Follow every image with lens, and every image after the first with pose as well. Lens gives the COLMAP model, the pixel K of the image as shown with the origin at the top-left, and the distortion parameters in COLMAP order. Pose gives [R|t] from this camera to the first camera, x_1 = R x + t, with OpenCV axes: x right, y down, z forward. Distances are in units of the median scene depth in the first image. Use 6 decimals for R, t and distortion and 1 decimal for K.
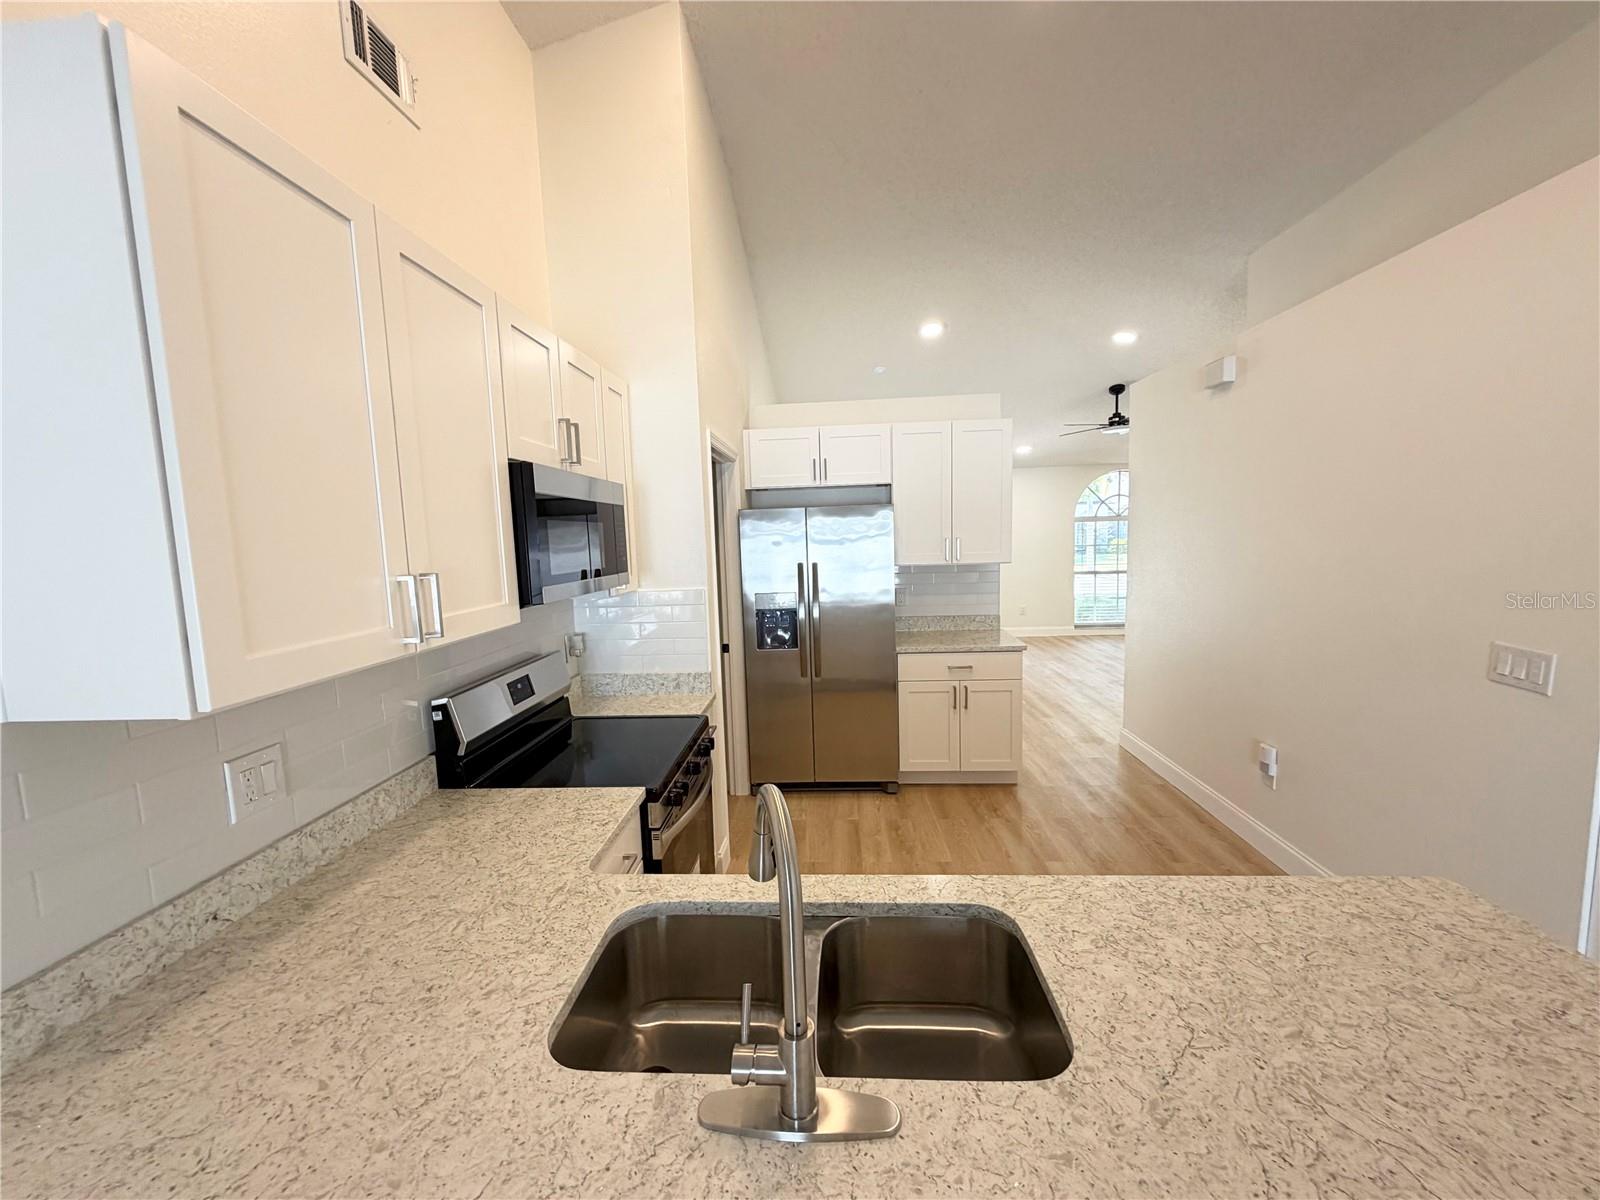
lens RADIAL K [[637.0, 0, 796.9], [0, 637.0, 601.6], [0, 0, 1]] dist [0.001406, -0.000028]
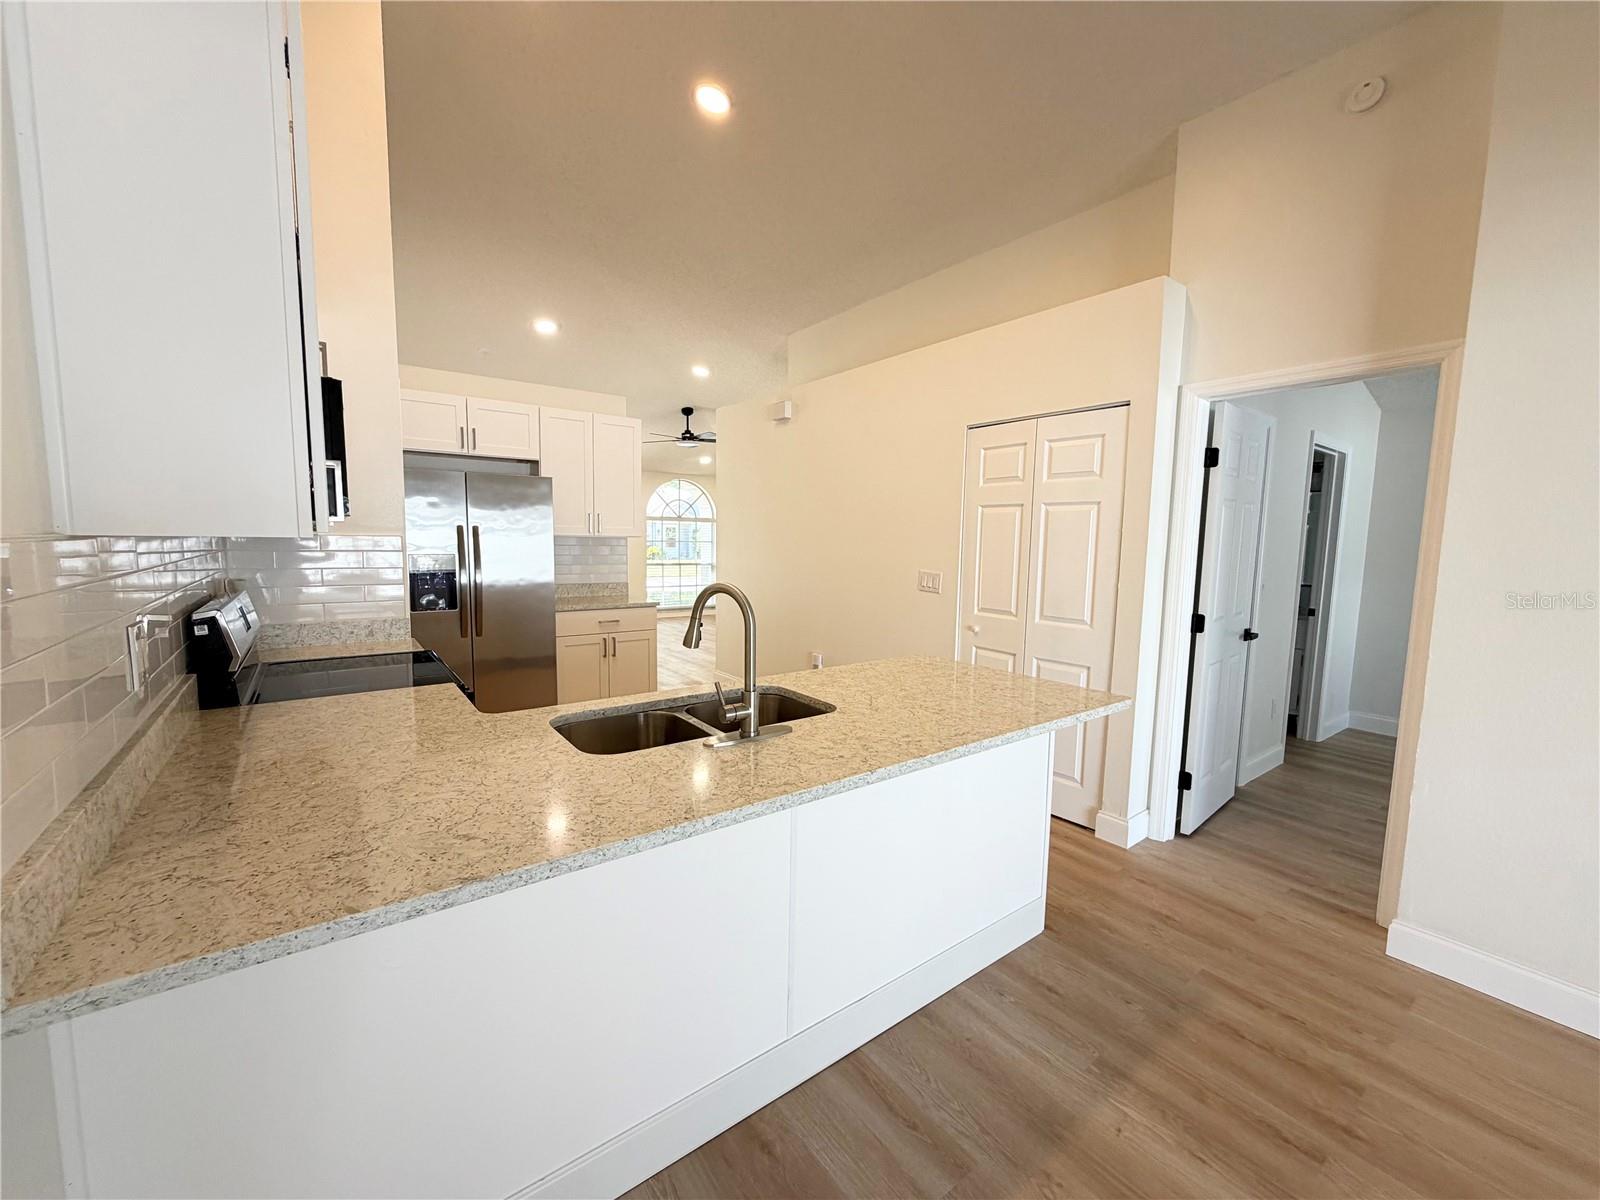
lens RADIAL K [[637.0, 0, 796.9], [0, 637.0, 601.6], [0, 0, 1]] dist [0.001406, -0.000028]
pose [[0.765016, -0.019589, 0.643713, -0.285242], [0.027895, 0.999607, -0.002733, 0.094348], [-0.643406, 0.020047, 0.765262, -0.158182]]
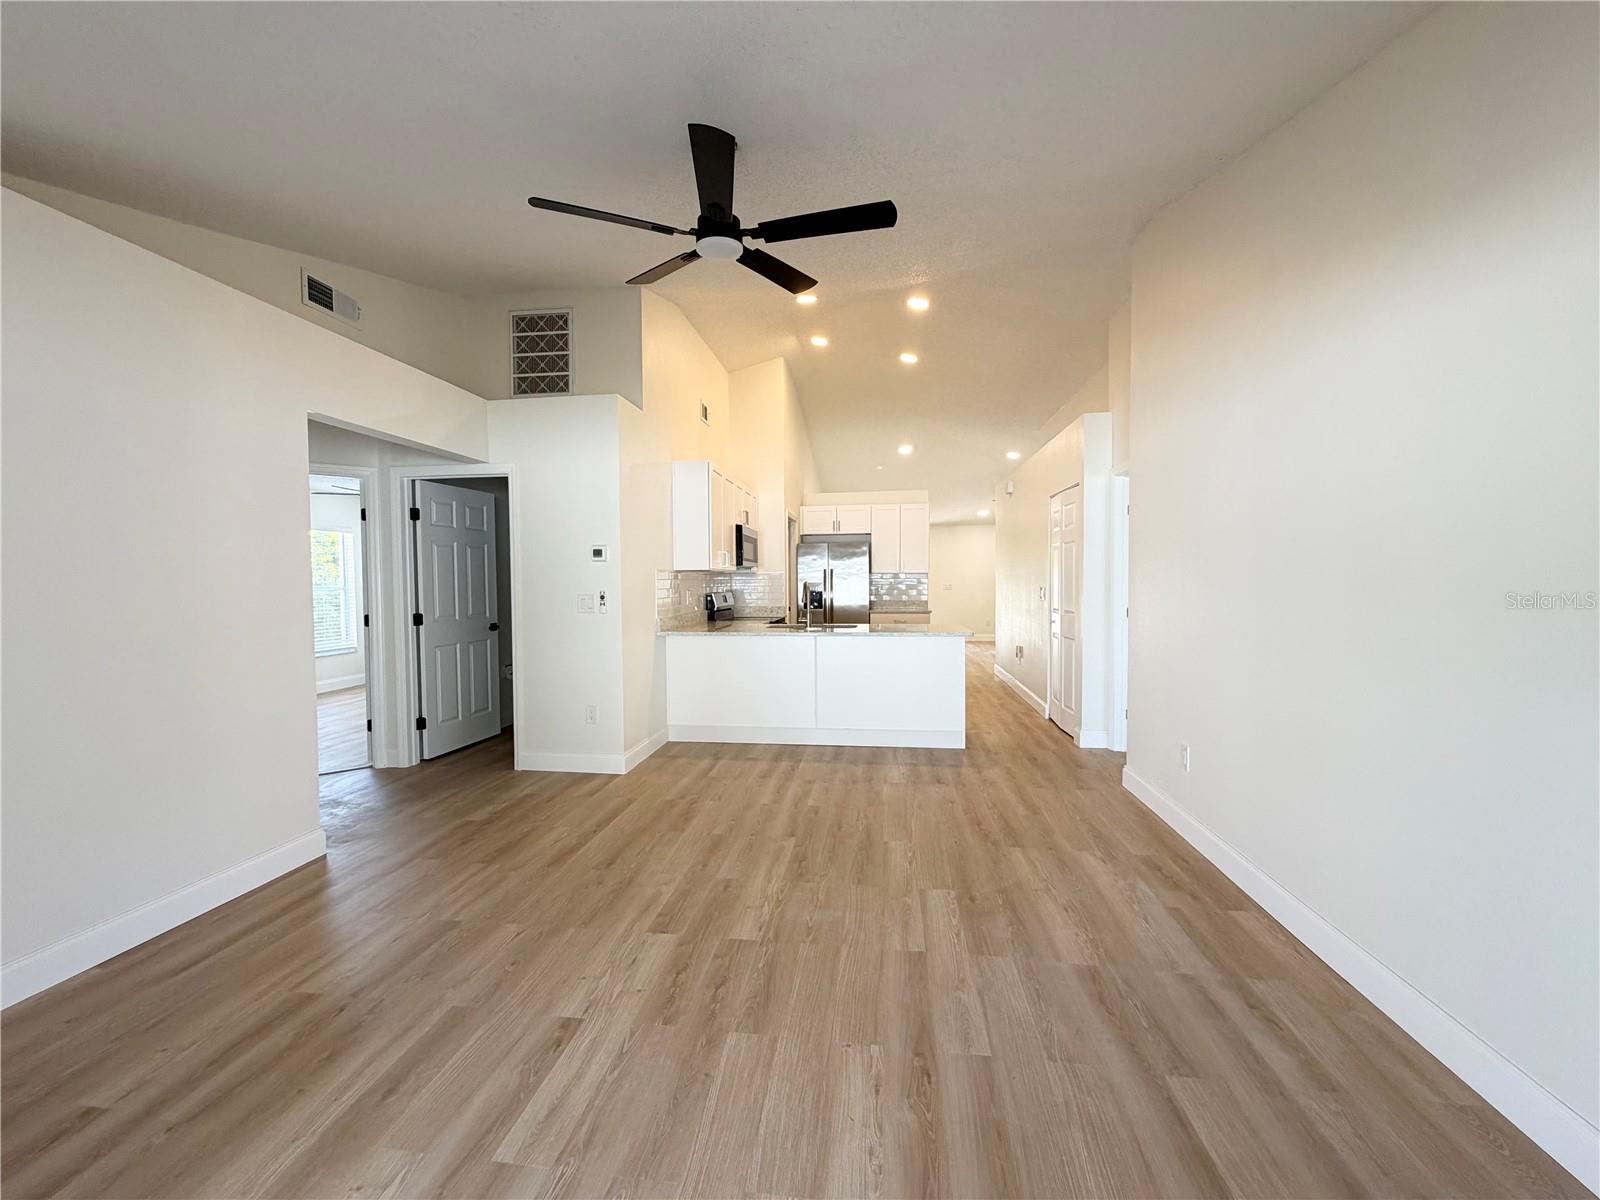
lens RADIAL K [[637.0, 0, 796.9], [0, 637.0, 601.6], [0, 0, 1]] dist [0.001406, -0.000028]
pose [[0.996736, 0.026567, -0.076234, 0.090969], [-0.032179, 0.996786, -0.073361, 0.246577], [0.074040, 0.075575, 0.994388, -1.333622]]
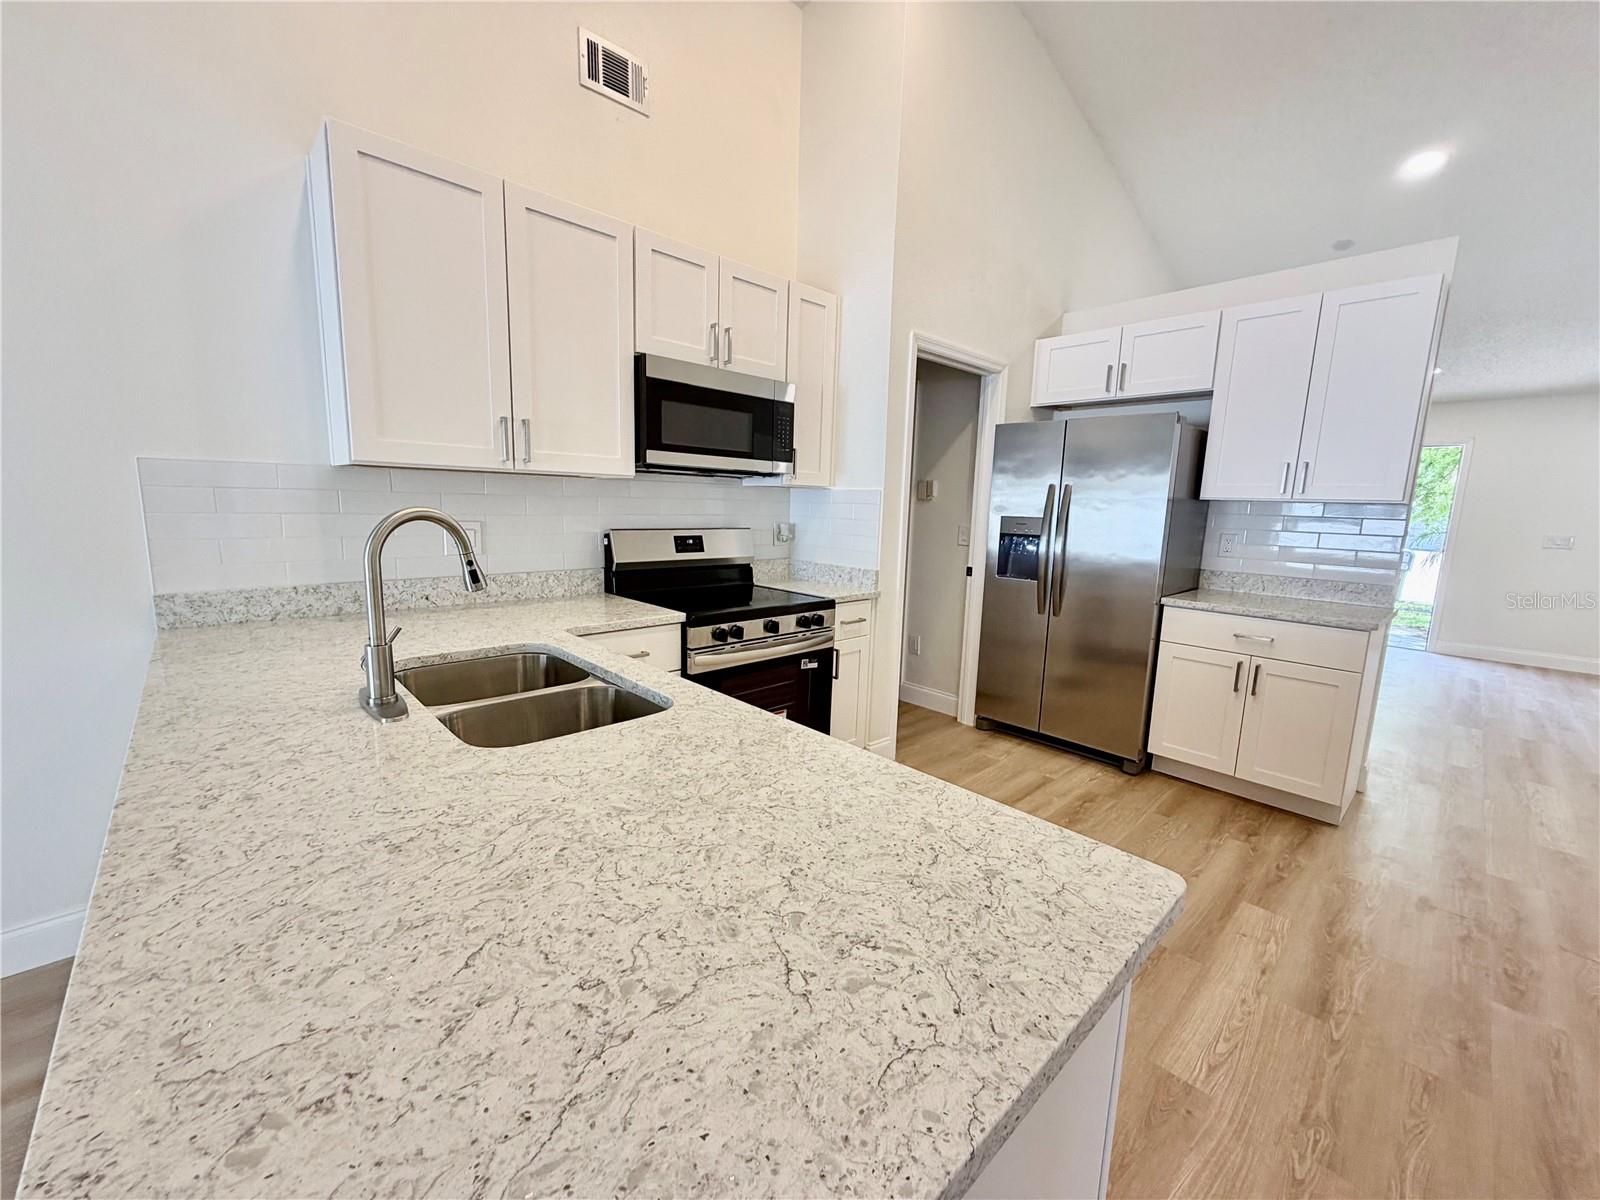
lens RADIAL K [[637.0, 0, 796.9], [0, 637.0, 601.6], [0, 0, 1]] dist [0.001406, -0.000028]
pose [[0.727411, 0.160230, -0.667233, 0.427328], [-0.125521, 0.987020, 0.100182, 0.065935], [0.674625, 0.010878, 0.738081, 0.127814]]
